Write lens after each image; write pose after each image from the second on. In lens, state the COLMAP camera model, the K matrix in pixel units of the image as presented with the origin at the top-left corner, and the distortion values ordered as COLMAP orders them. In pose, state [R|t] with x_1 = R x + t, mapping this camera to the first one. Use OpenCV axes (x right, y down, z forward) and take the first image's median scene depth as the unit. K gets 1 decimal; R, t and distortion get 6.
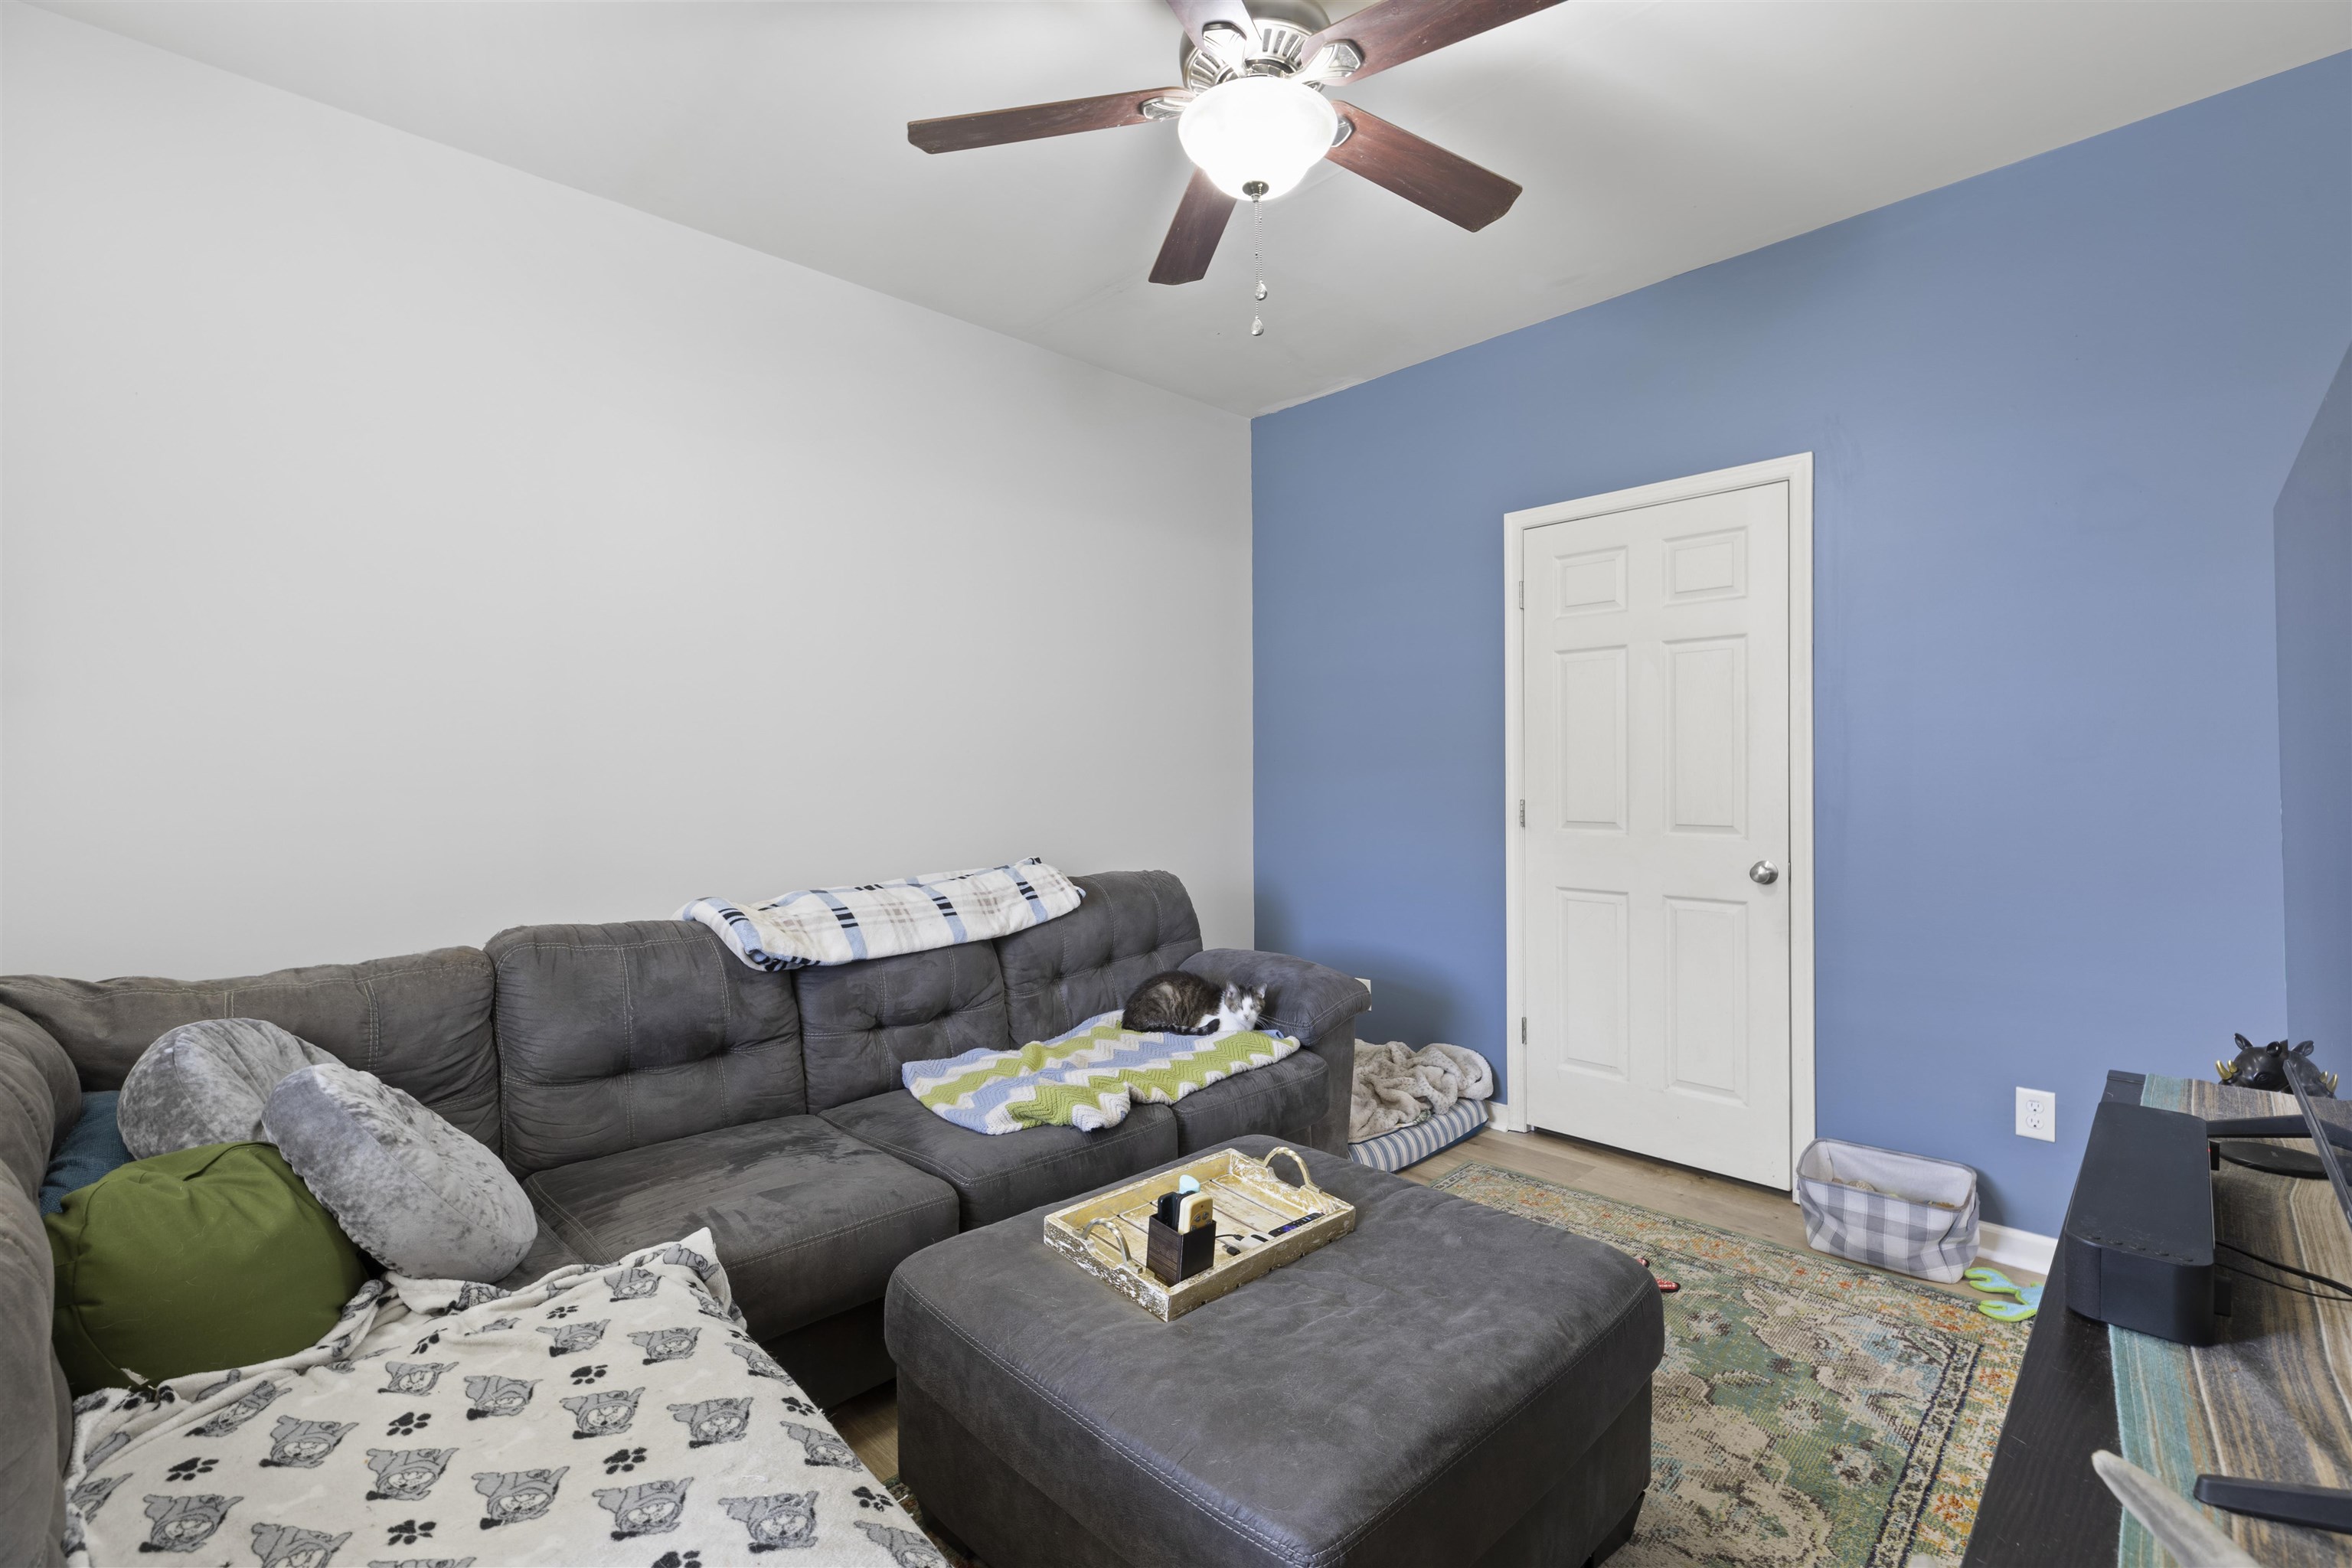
lens RADIAL K [[1064.5, 0, 1187.5], [0, 1064.5, 769.0], [0, 0, 1]] dist [0.002742, 0.003089]
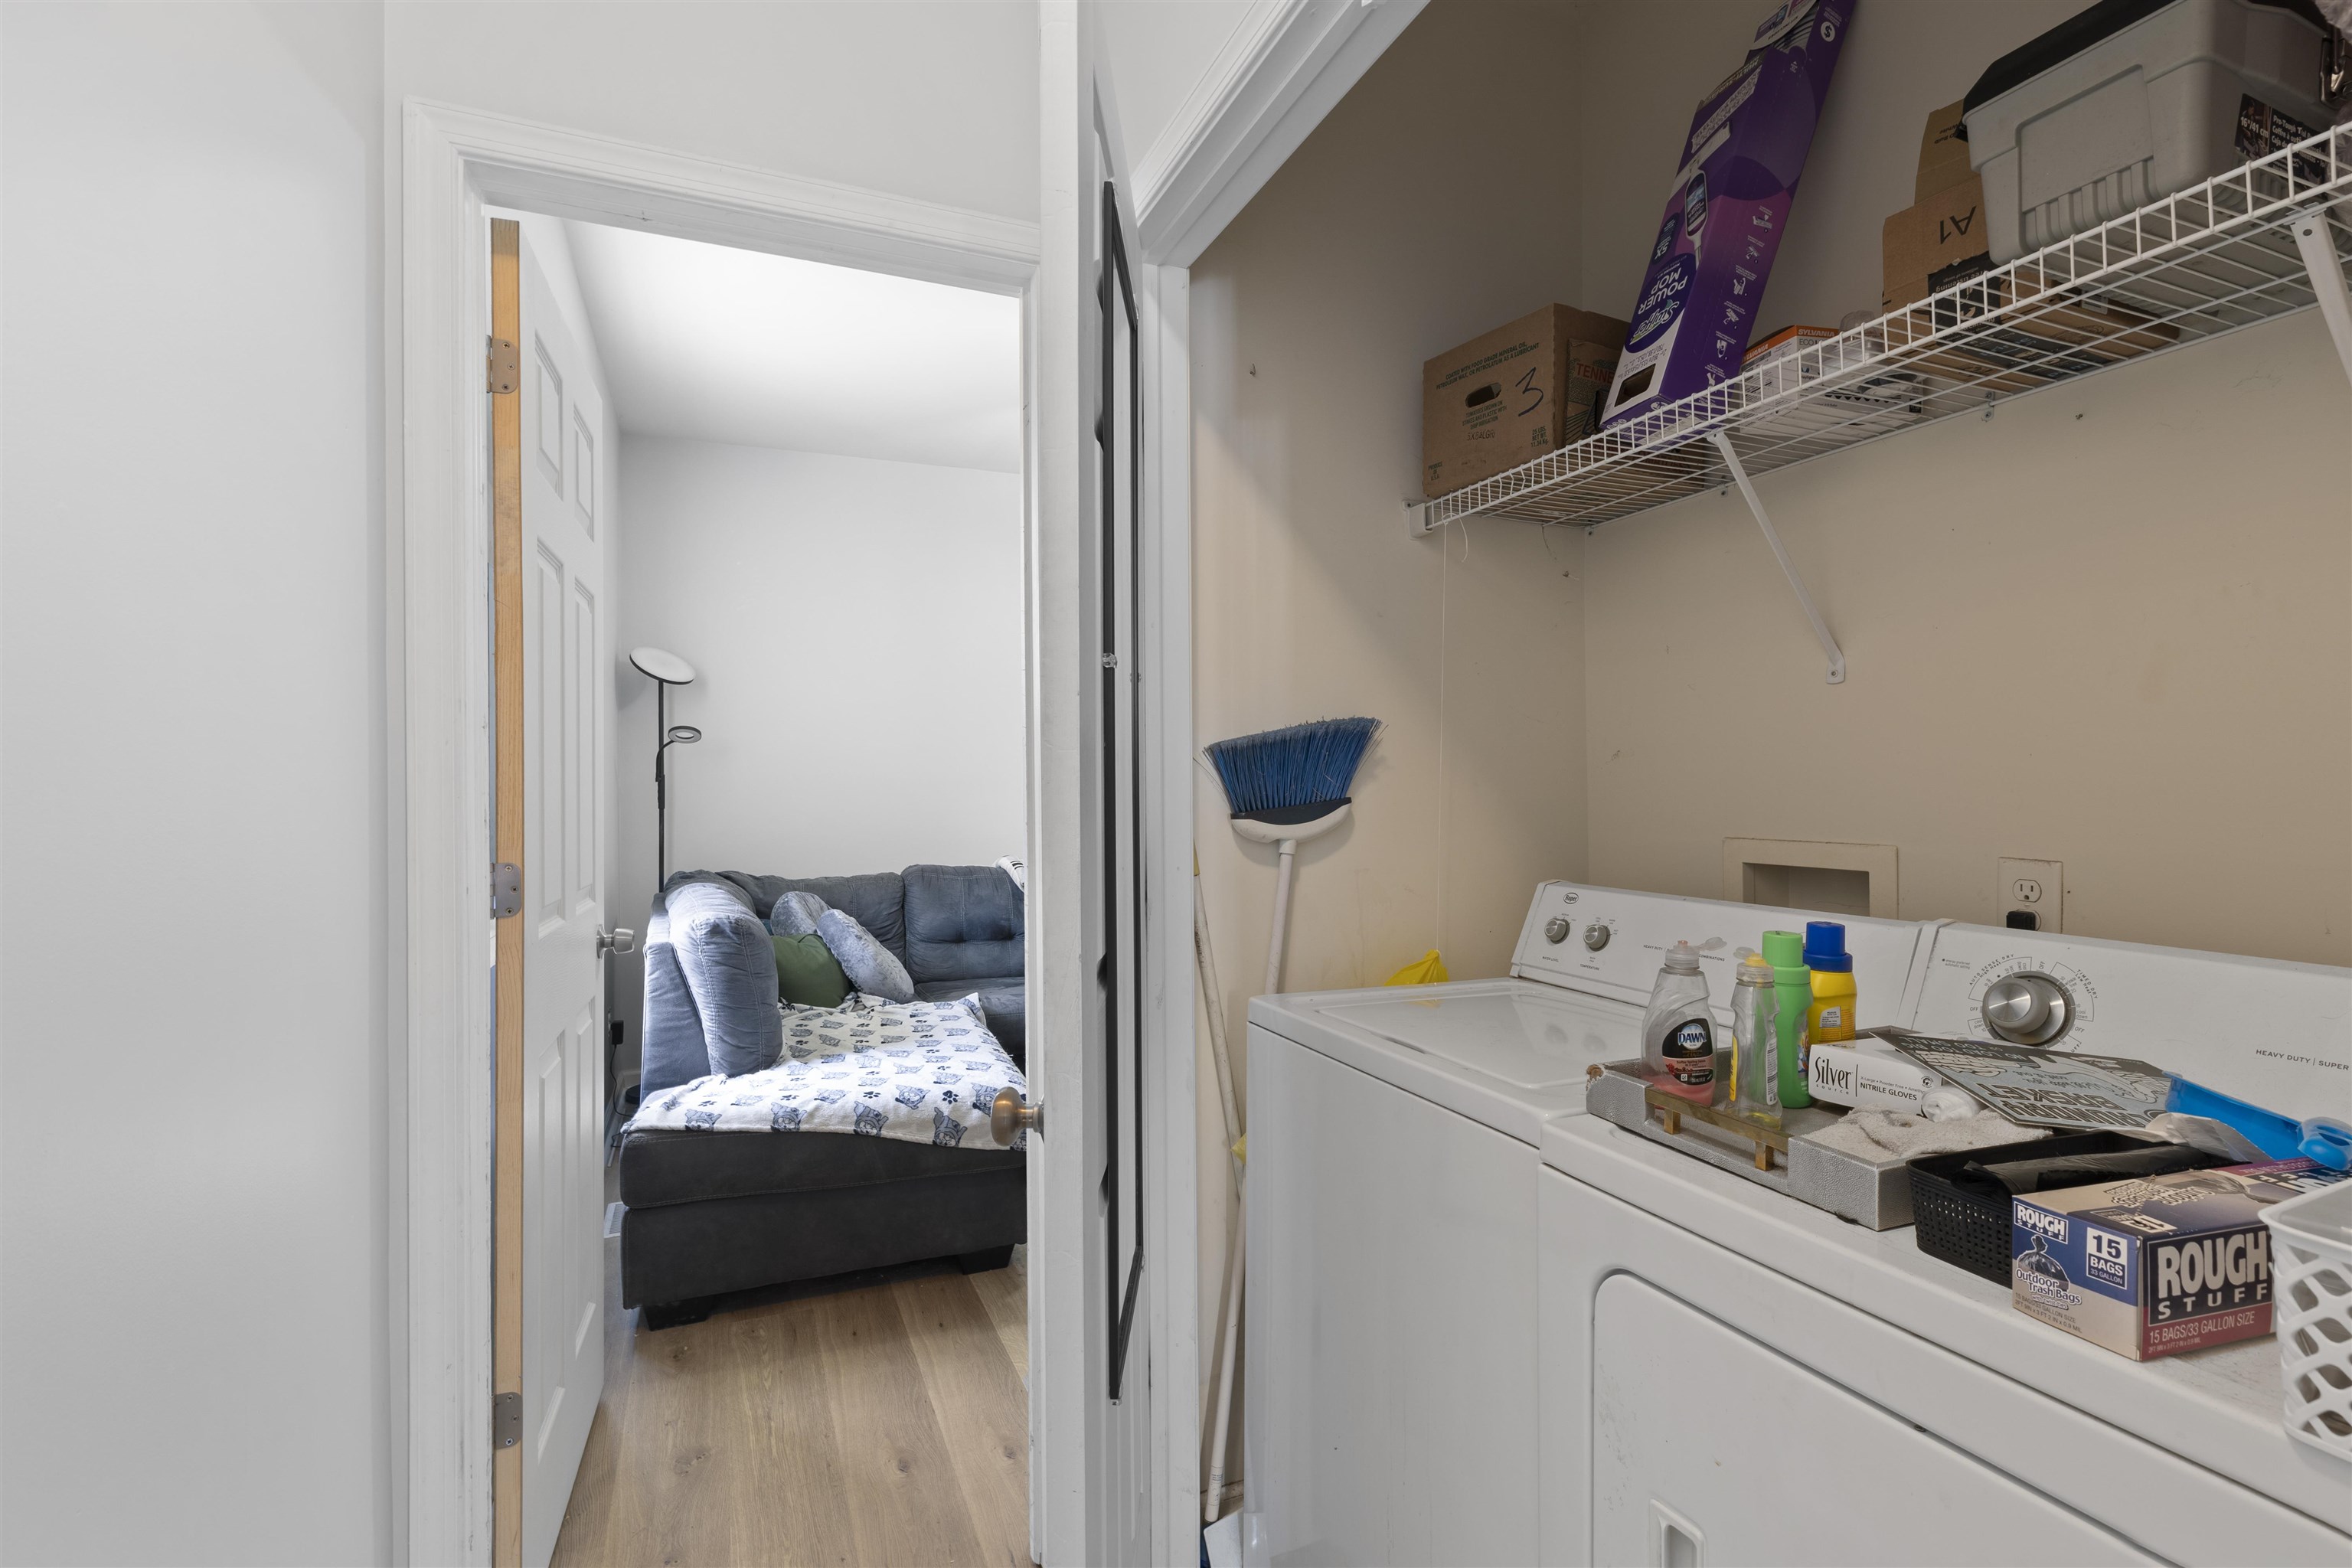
lens RADIAL K [[1064.5, 0, 1181.0], [0, 1064.5, 788.1], [0, 0, 1]] dist [0.002742, 0.003089]
pose [[0.934335, 0.005904, -0.356347, 0.715638], [-0.003019, 0.999958, 0.008652, -0.017847], [0.356383, -0.007008, 0.934314, -0.895901]]
